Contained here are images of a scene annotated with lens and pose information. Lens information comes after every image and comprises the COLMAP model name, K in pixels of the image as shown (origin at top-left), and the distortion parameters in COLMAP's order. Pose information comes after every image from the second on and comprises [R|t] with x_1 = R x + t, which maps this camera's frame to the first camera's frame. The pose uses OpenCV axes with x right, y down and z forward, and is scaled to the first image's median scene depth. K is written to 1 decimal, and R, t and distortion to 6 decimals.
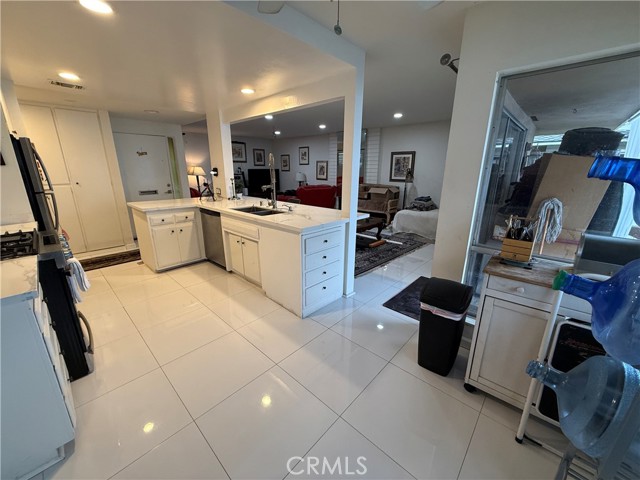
lens RADIAL K [[253.2, 0, 319.4], [0, 253.2, 238.6], [0, 0, 1]] dist [-0.000532, -0.000071]
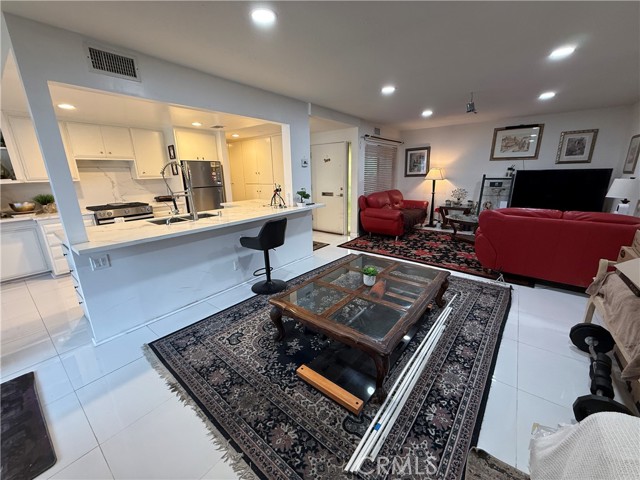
lens RADIAL K [[253.2, 0, 319.4], [0, 253.2, 241.8], [0, 0, 1]] dist [-0.000532, -0.000071]
pose [[0.094996, 0.258625, -0.961295, 0.282456], [-0.246743, 0.941646, 0.228956, -0.136215], [0.964414, 0.215443, 0.153266, 0.491013]]
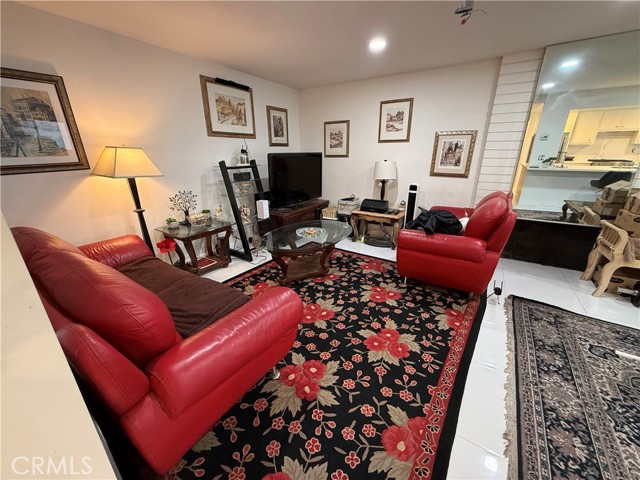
lens RADIAL K [[253.2, 0, 321.0], [0, 253.2, 239.9], [0, 0, 1]] dist [-0.000532, -0.000071]
pose [[0.984506, -0.067238, 0.161947, -0.269398], [0.056592, 0.995977, 0.069481, -0.158333], [-0.165967, -0.059240, 0.984350, 0.572097]]
